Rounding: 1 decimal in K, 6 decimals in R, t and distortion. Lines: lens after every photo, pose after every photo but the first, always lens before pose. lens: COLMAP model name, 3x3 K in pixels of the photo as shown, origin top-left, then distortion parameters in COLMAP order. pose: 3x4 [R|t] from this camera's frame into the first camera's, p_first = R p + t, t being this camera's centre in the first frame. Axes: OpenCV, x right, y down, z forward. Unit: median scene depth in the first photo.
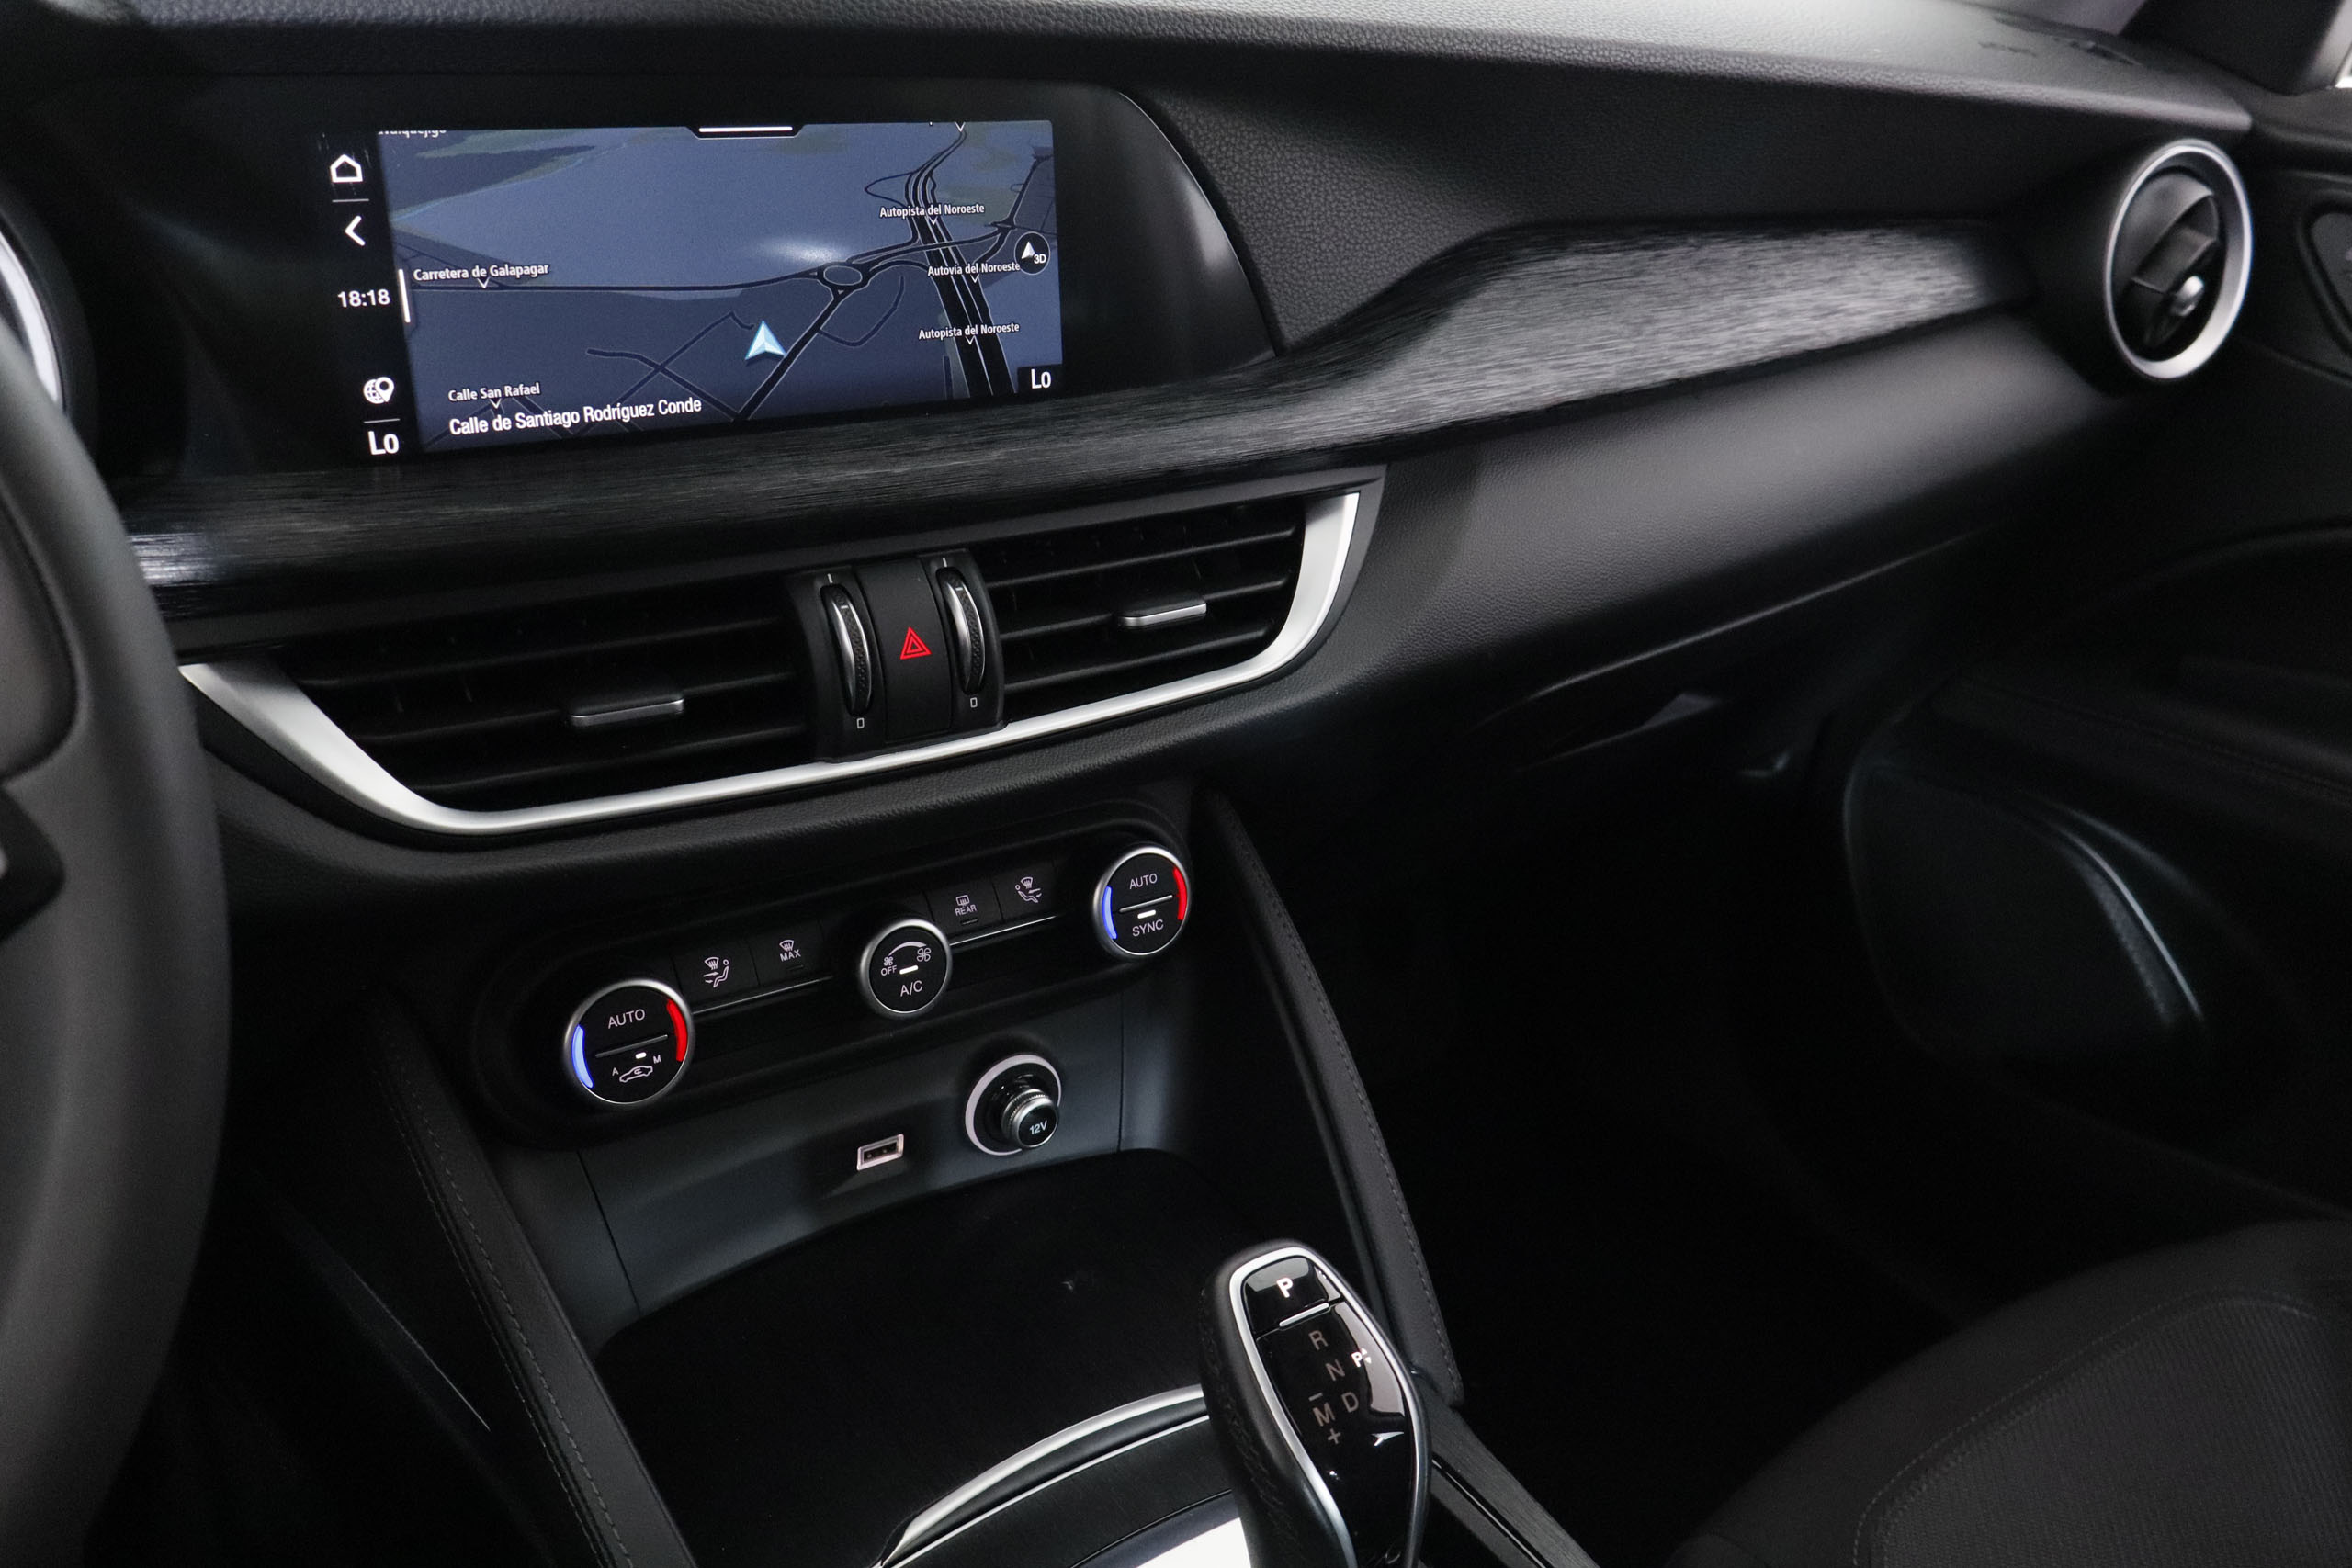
lens RADIAL K [[2005.7, 0, 1168.2], [0, 2005.7, 780.9], [0, 0, 1]] dist [-0.000361, 0.011248]
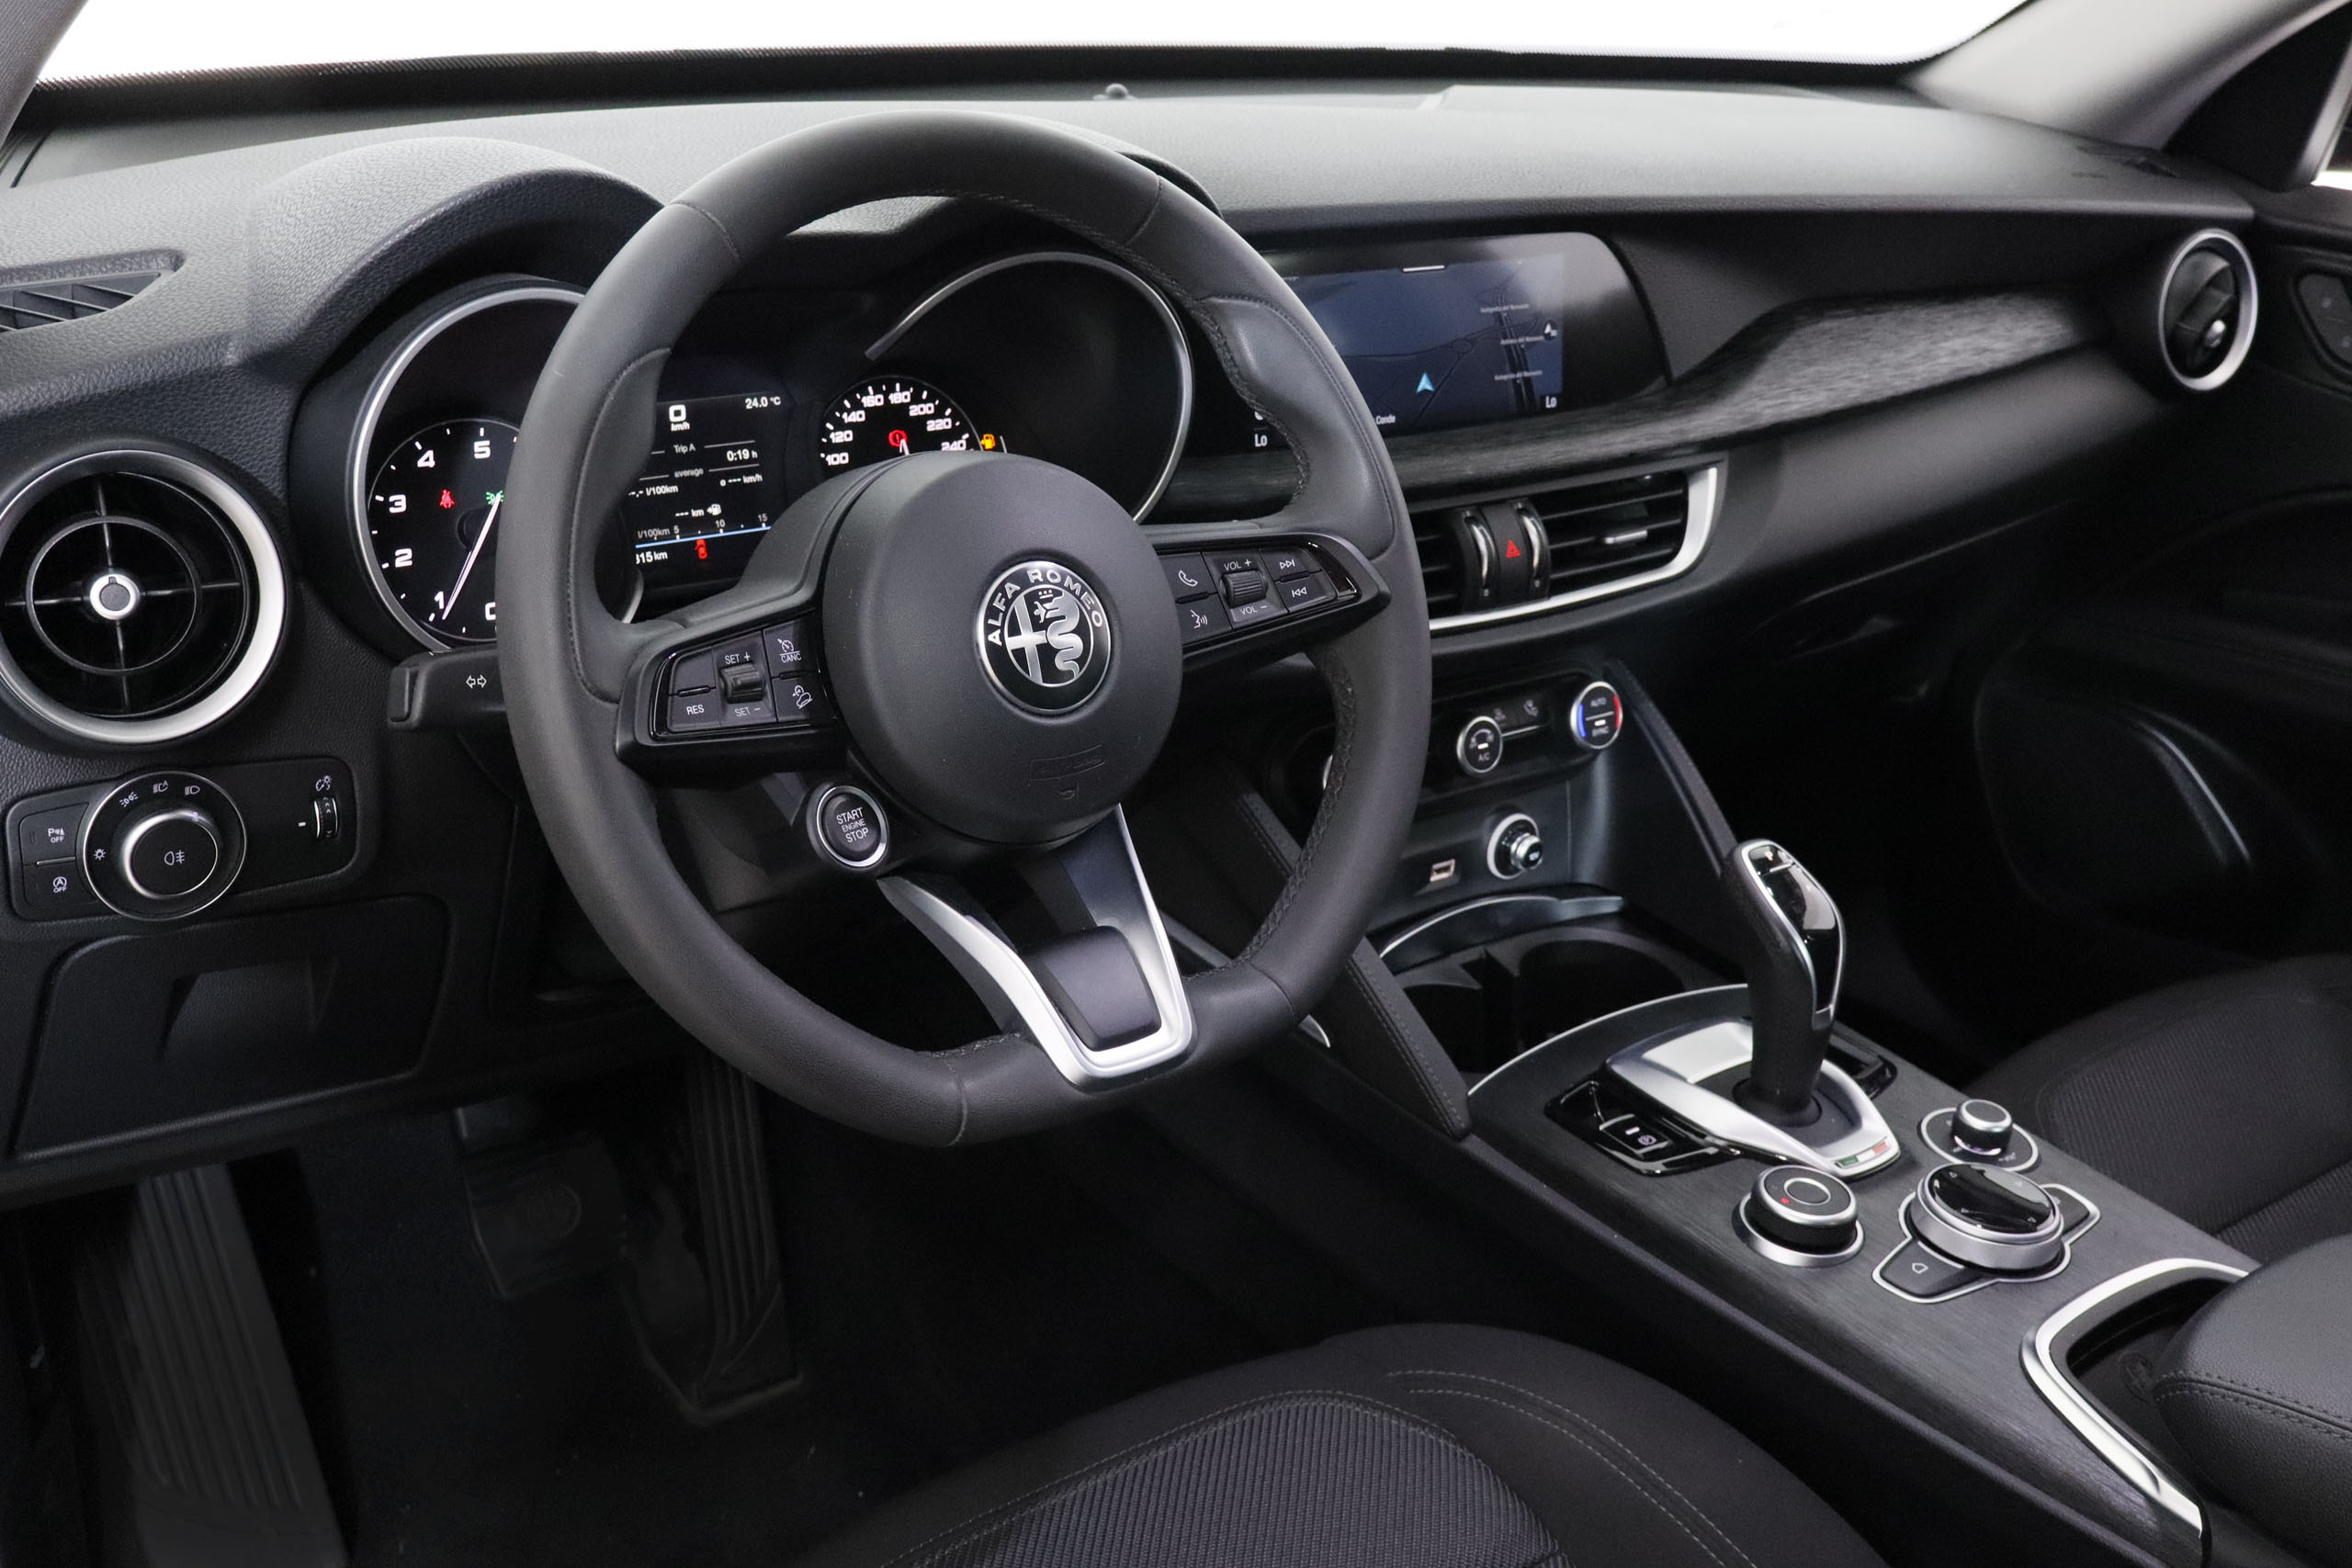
lens RADIAL K [[2423.6, 0, 1102.6], [0, 2423.6, 797.6], [0, 0, 1]] dist [0.006367, 0.000000]
pose [[0.999526, -0.020281, 0.023170, -0.485212], [0.021152, 0.999055, -0.037973, 0.202461], [-0.022378, 0.038445, 0.999010, -1.019824]]
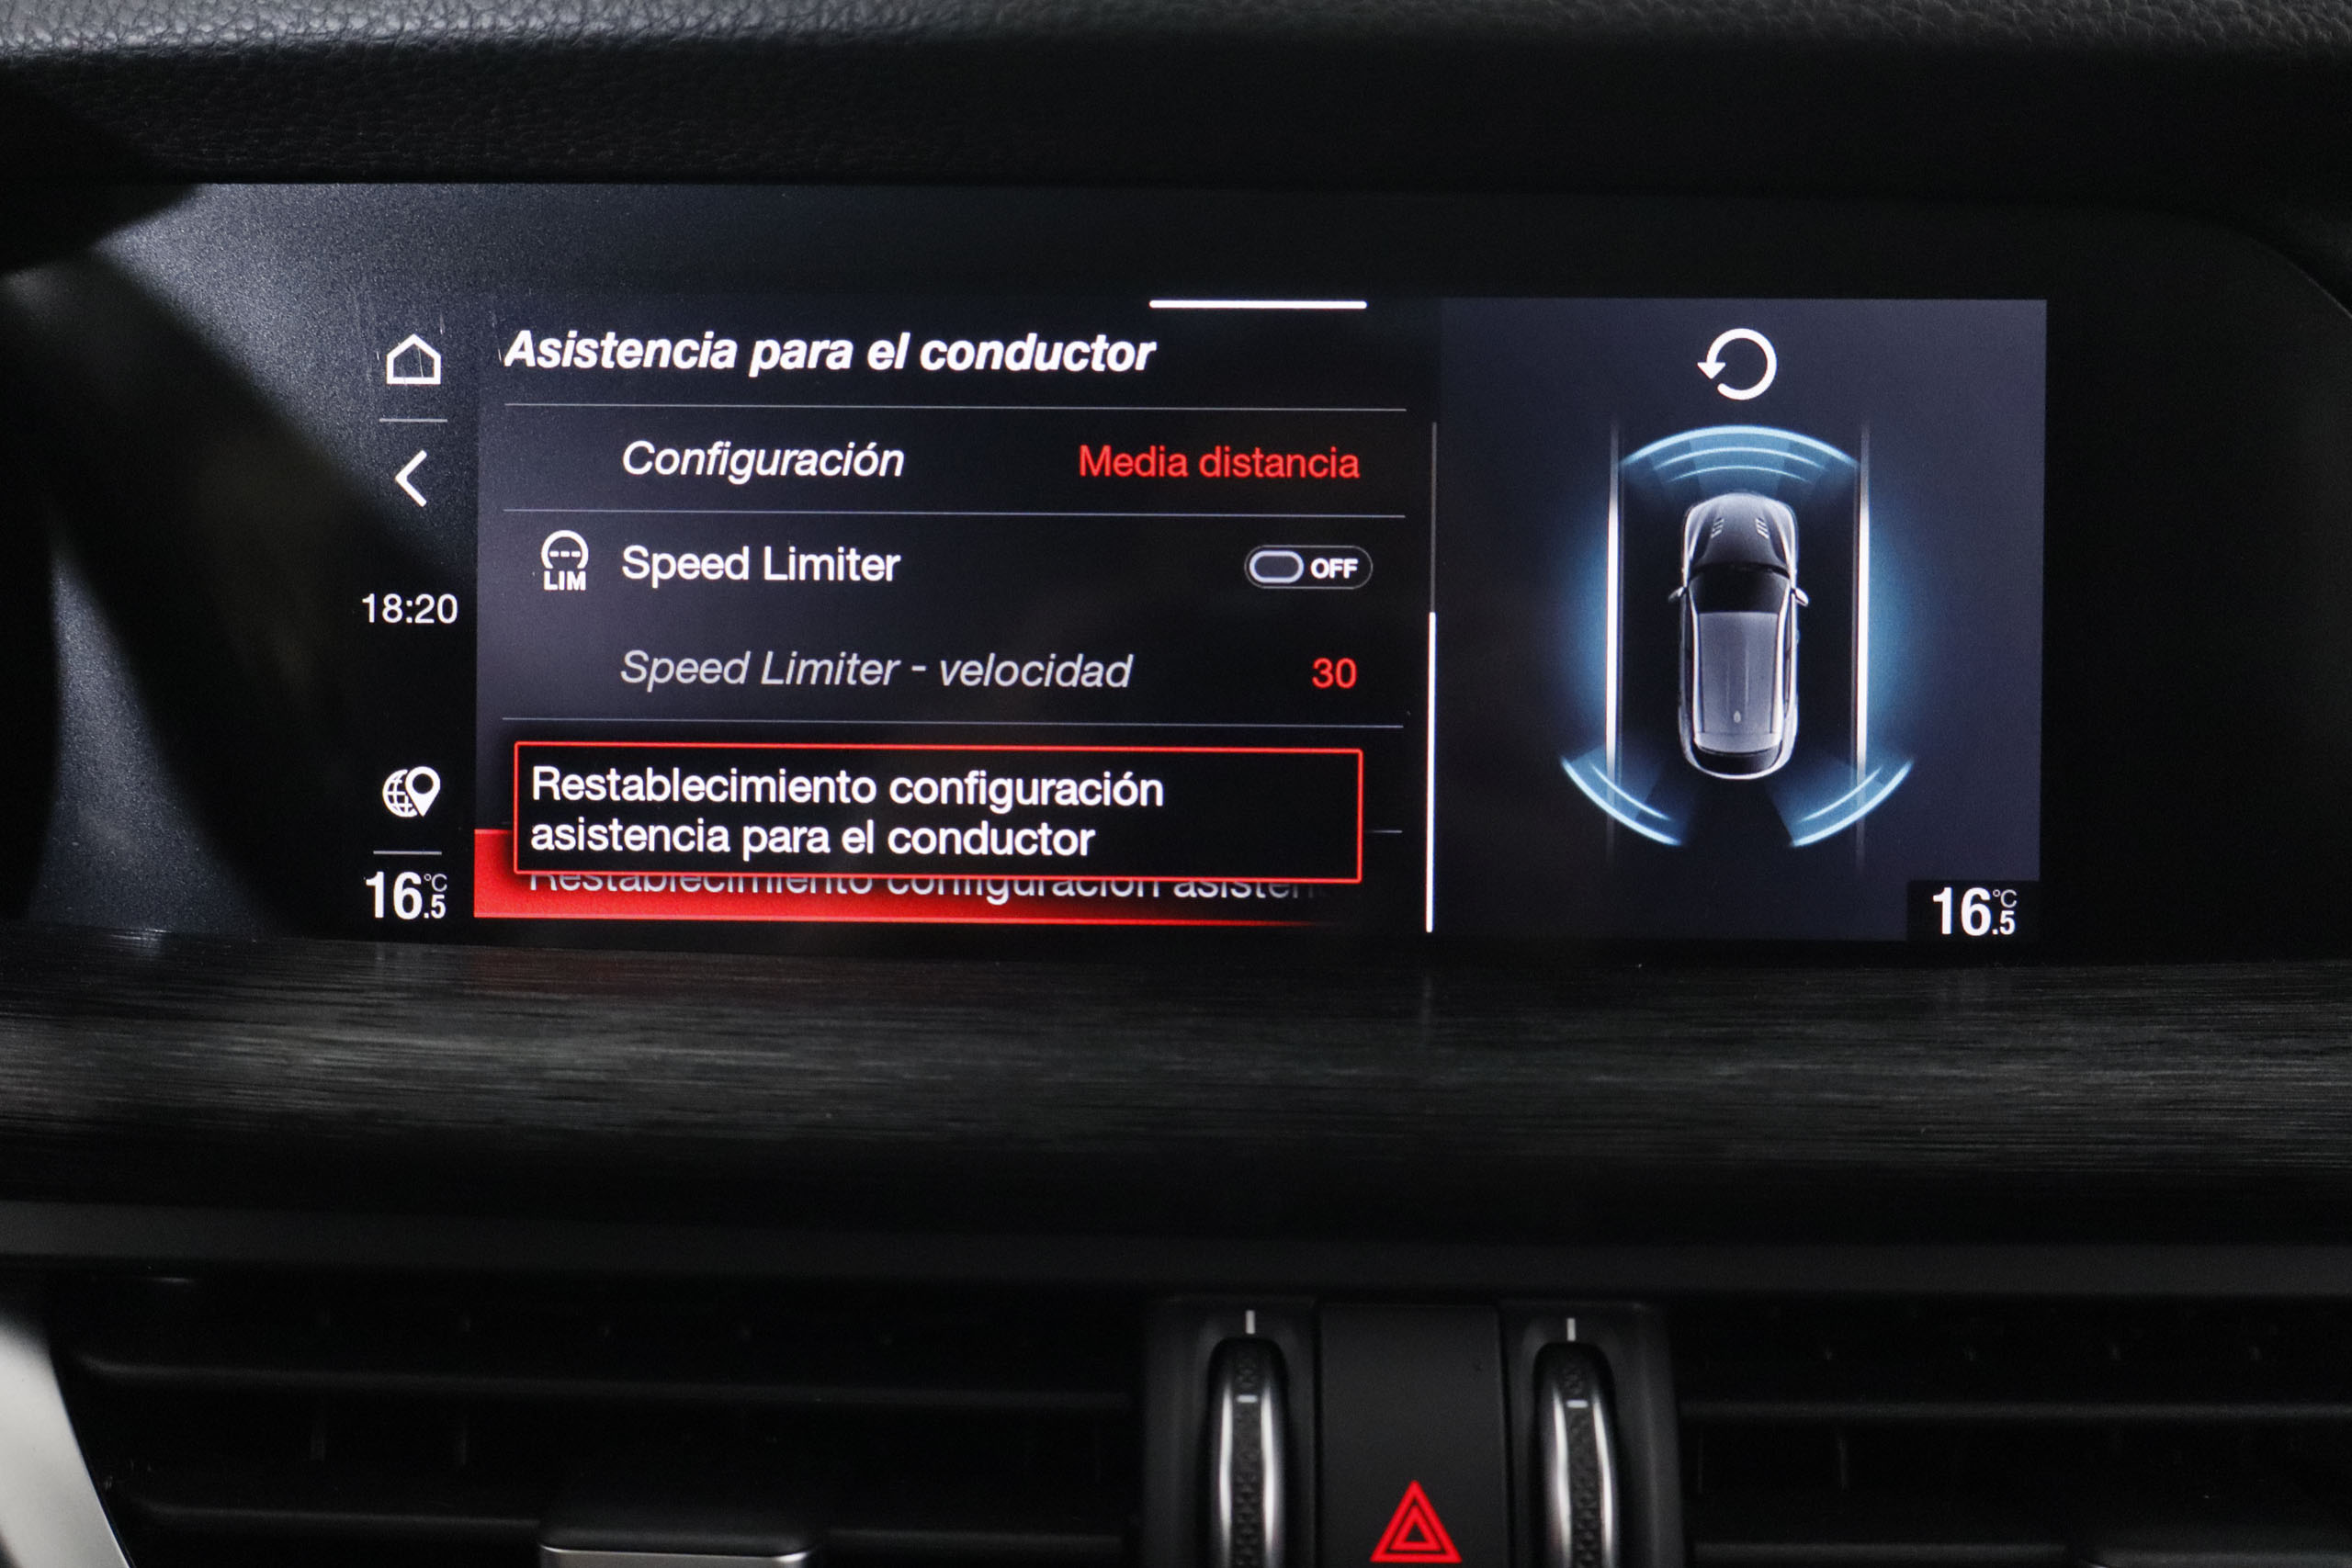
lens RADIAL K [[2760.8, 0, 1173.3], [0, 2760.8, 776.1], [0, 0, 1]] dist [-0.060294, 0.000000]
pose [[0.808931, 0.038486, -0.586642, 0.121862], [-0.205948, 0.953176, -0.221454, -0.070338], [0.550650, 0.299959, 0.778979, 0.462956]]
